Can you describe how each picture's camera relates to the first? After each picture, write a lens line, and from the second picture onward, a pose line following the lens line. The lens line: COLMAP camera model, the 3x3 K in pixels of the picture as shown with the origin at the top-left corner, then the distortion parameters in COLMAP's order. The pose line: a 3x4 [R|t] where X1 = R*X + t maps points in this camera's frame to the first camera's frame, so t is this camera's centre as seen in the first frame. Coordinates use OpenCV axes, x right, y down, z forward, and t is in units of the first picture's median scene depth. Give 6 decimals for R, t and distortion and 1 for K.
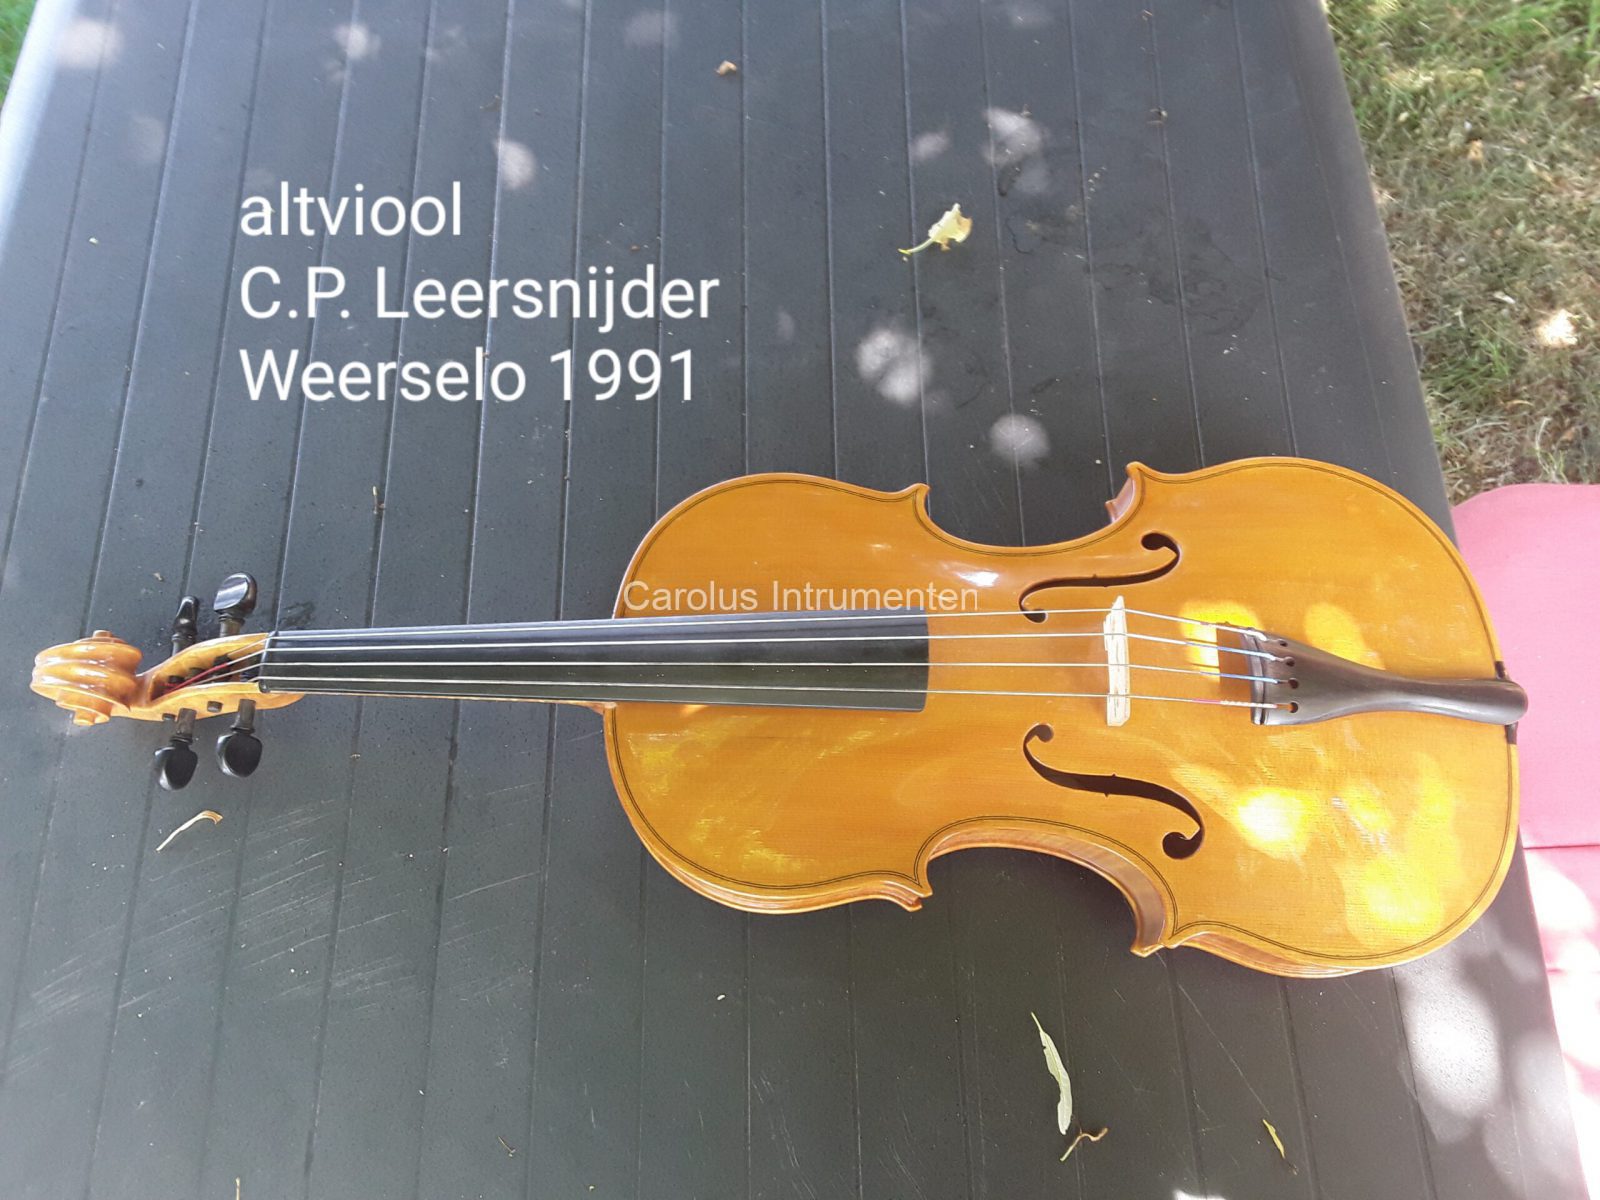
lens RADIAL K [[1270.6, 0, 810.0], [0, 1270.6, 589.2], [0, 0, 1]] dist [0.091485, -0.128231]
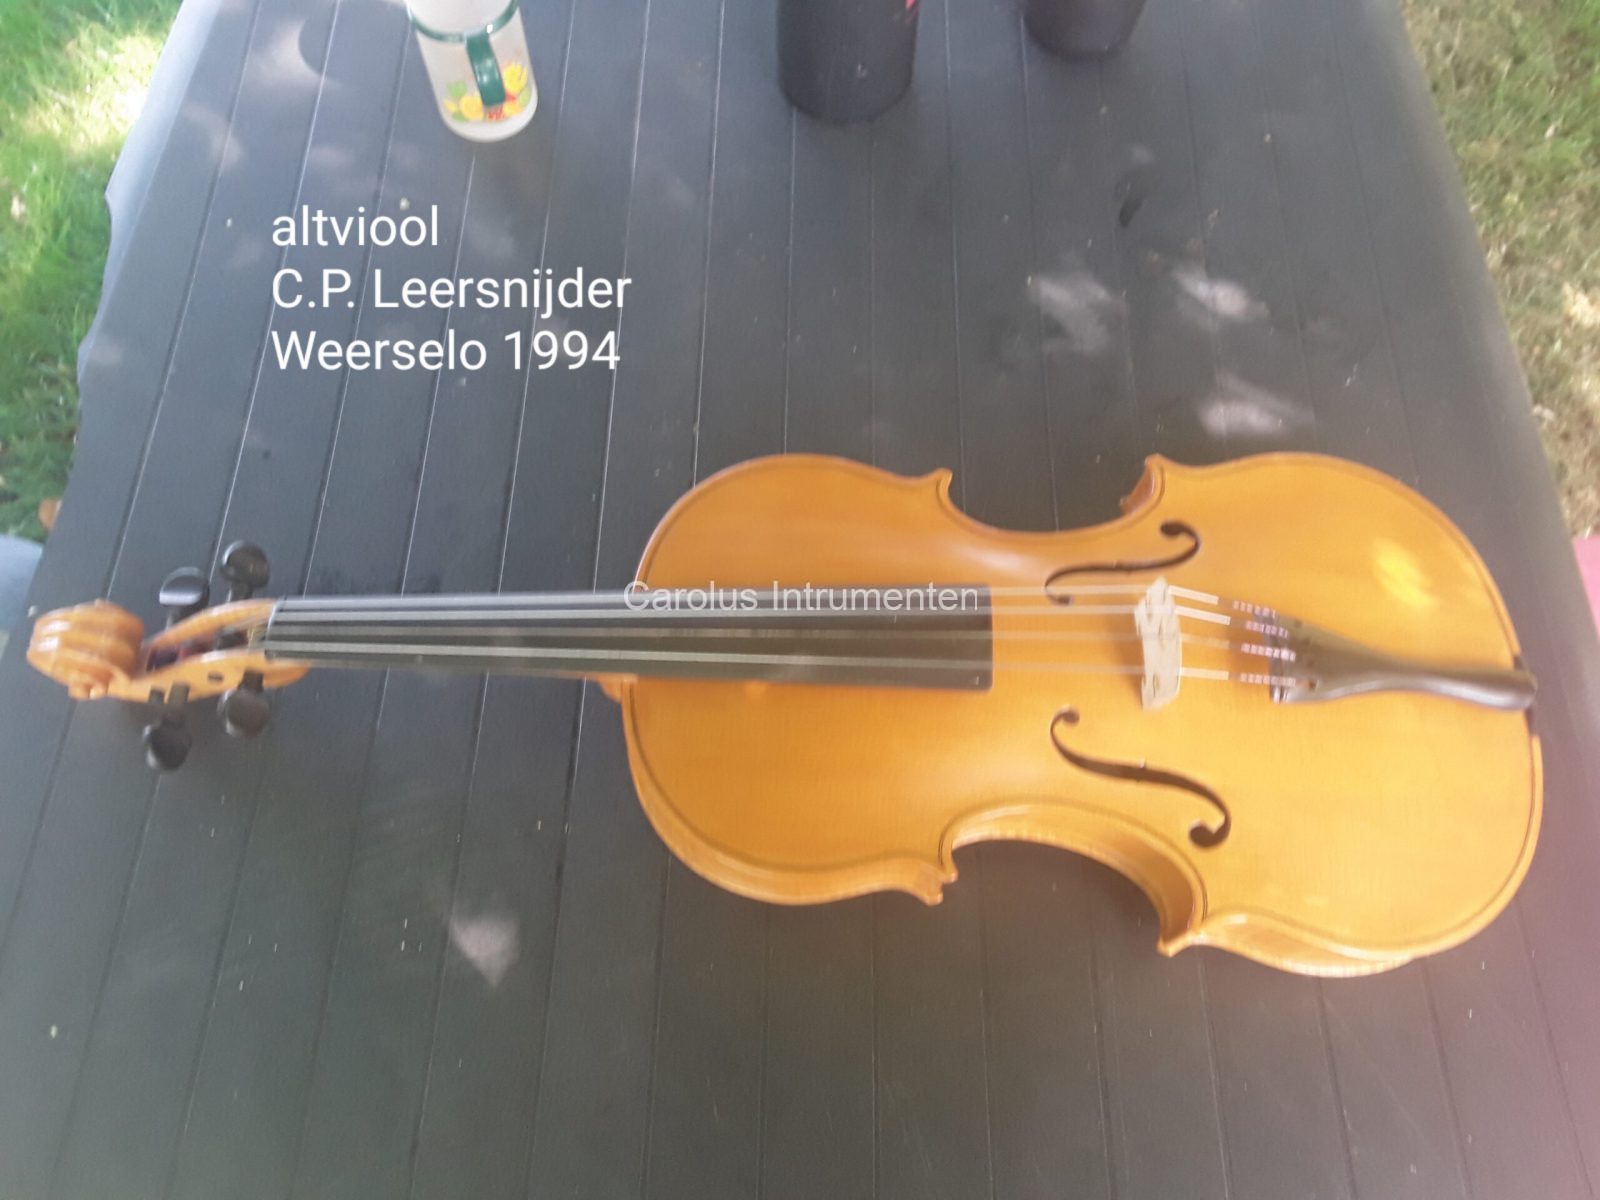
lens RADIAL K [[1270.6, 0, 793.0], [0, 1270.6, 613.7], [0, 0, 1]] dist [0.091485, -0.128231]
pose [[0.998756, 0.048866, 0.009918, -0.103296], [-0.047802, 0.994942, -0.088345, 0.095812], [-0.014185, 0.087761, 0.996041, 0.012993]]
